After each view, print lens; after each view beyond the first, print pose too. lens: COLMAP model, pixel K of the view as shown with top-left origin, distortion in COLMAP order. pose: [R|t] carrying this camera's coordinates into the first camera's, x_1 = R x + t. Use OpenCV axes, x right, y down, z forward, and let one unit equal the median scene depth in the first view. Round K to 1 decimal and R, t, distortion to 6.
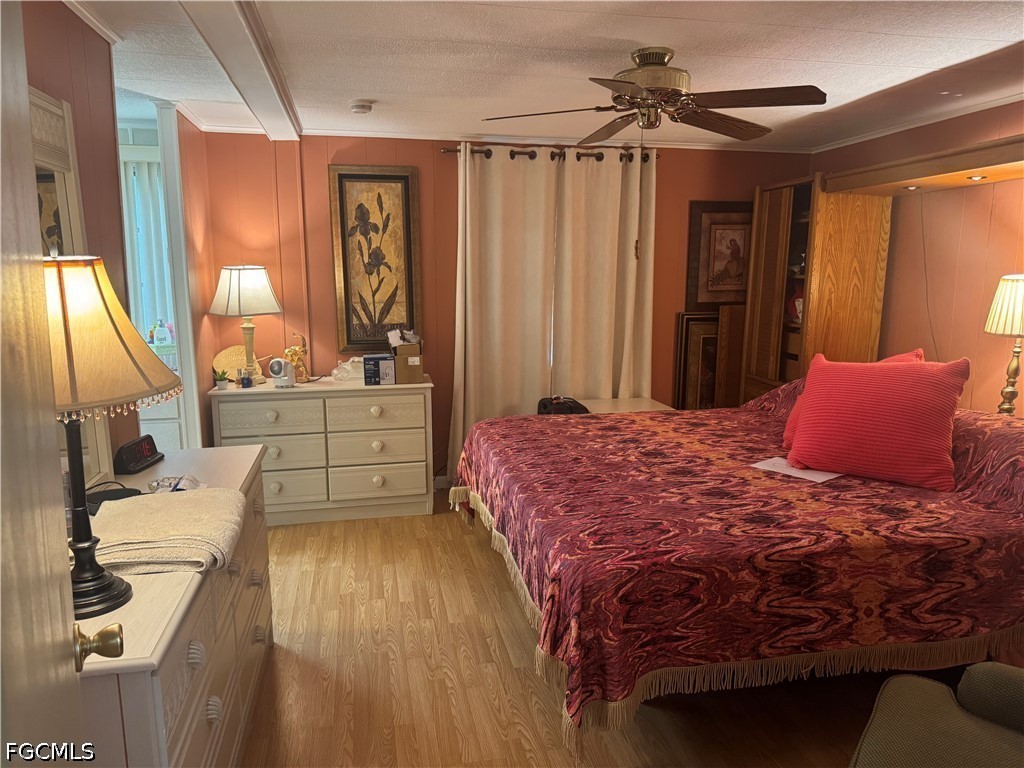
lens RADIAL K [[731.9, 0, 510.8], [0, 731.9, 394.2], [0, 0, 1]] dist [0.075534, -0.103931]
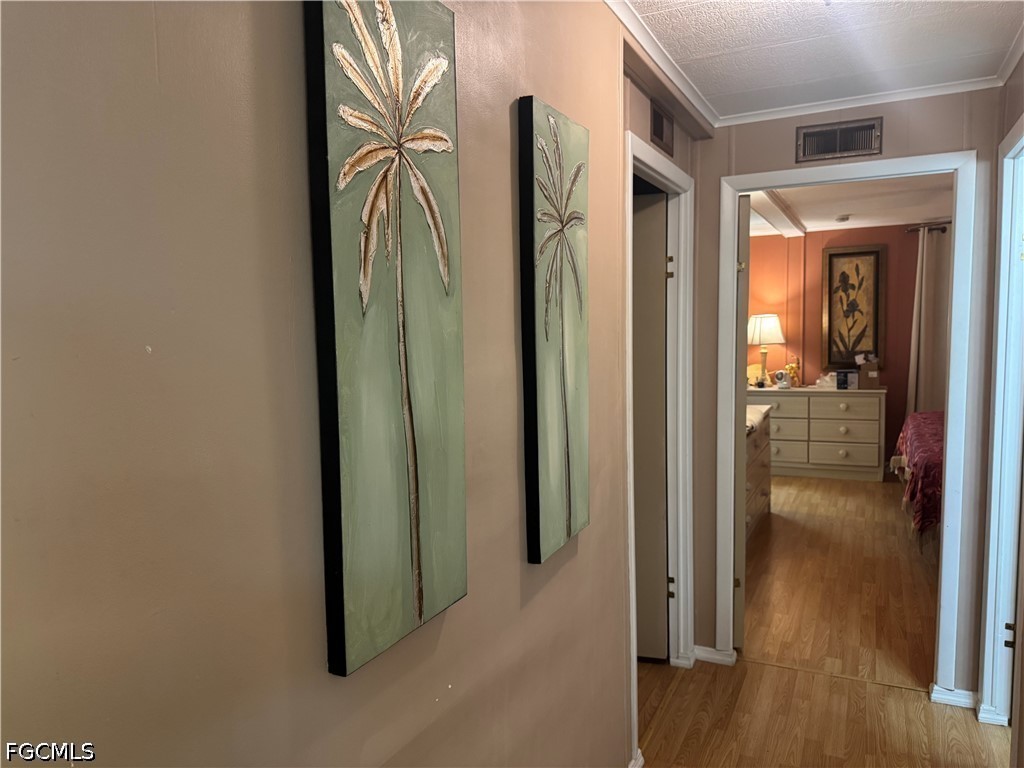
lens RADIAL K [[731.9, 0, 541.6], [0, 731.9, 394.1], [0, 0, 1]] dist [0.075534, -0.103931]
pose [[0.815146, 0.039509, -0.577906, 0.187879], [-0.075484, 0.996409, -0.038350, 0.102083], [0.574316, 0.074884, 0.815202, -0.603289]]
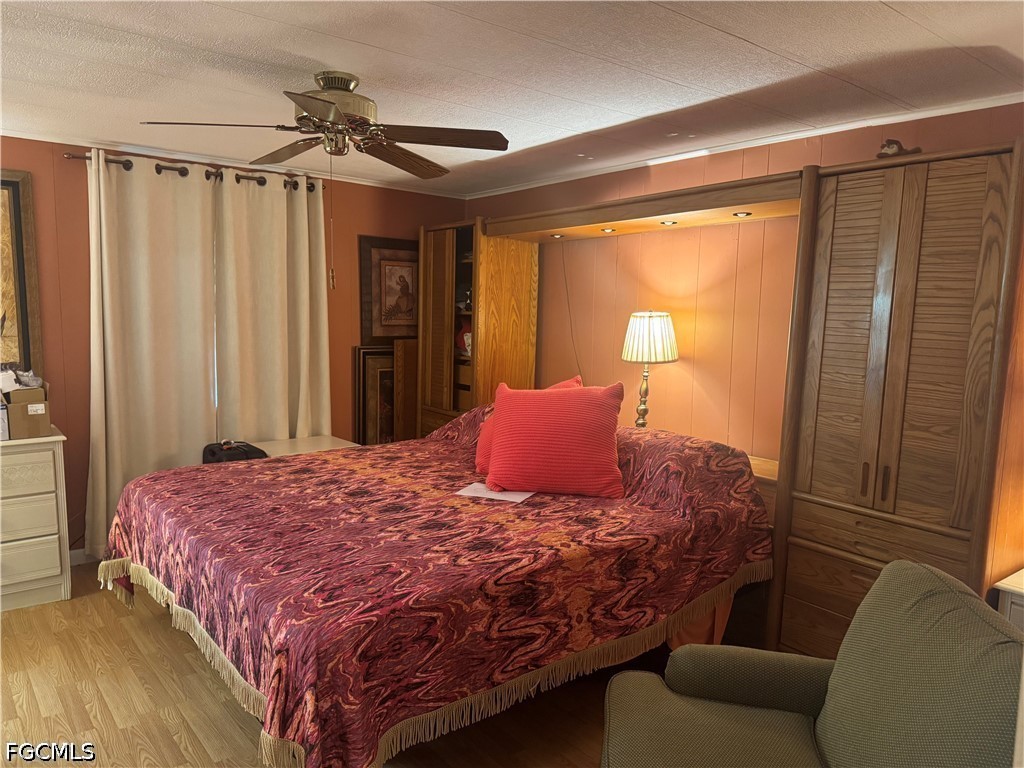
lens RADIAL K [[731.9, 0, 529.1], [0, 731.9, 392.2], [0, 0, 1]] dist [0.075534, -0.103931]
pose [[0.881637, -0.040587, 0.470180, -0.037944], [0.064785, 0.997271, -0.035392, -0.000601], [-0.467461, 0.061663, 0.881861, 0.035915]]
